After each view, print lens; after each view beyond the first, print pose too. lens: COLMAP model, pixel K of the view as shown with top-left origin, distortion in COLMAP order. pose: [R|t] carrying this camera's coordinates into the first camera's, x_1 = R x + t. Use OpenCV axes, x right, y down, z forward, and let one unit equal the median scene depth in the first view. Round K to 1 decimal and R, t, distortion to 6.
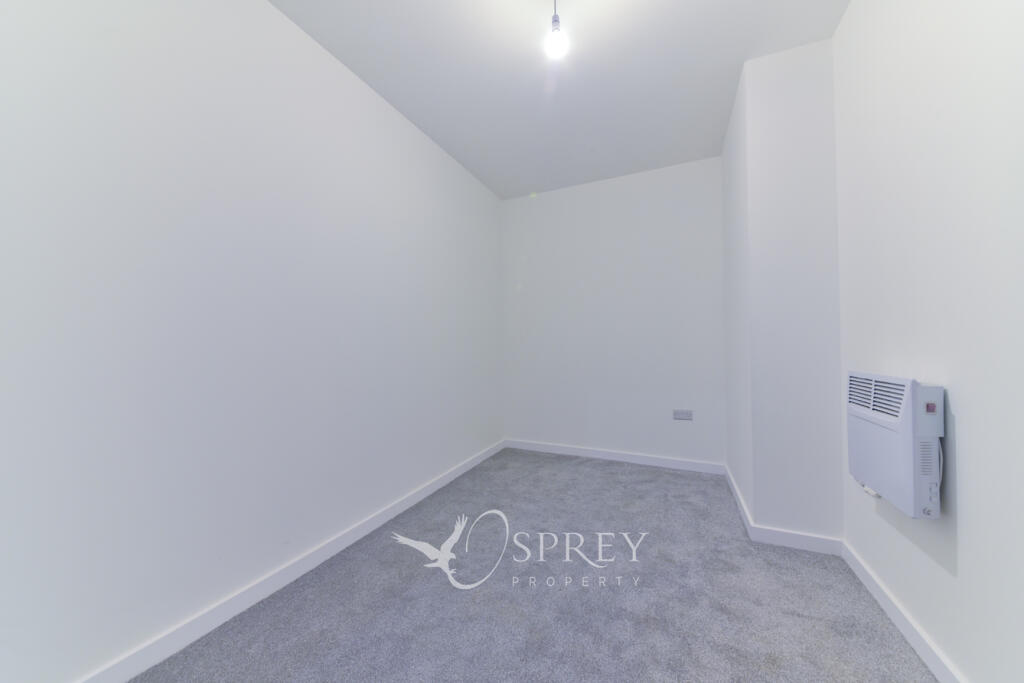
lens RADIAL K [[362.7, 0, 515.3], [0, 362.7, 338.8], [0, 0, 1]] dist [-0.003659, -0.000774]
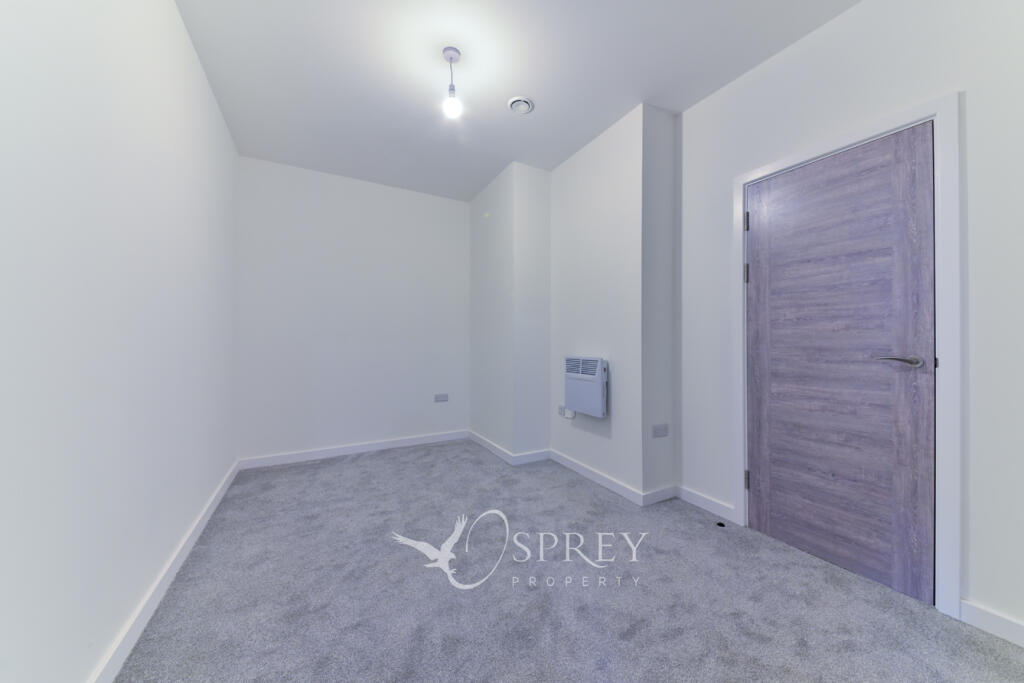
lens RADIAL K [[362.7, 0, 516.3], [0, 362.7, 340.4], [0, 0, 1]] dist [-0.003659, -0.000774]
pose [[0.634635, -0.012507, 0.772711, -0.468887], [0.003458, 0.999905, 0.013345, -0.014623], [-0.772804, -0.005797, 0.634618, -0.021810]]
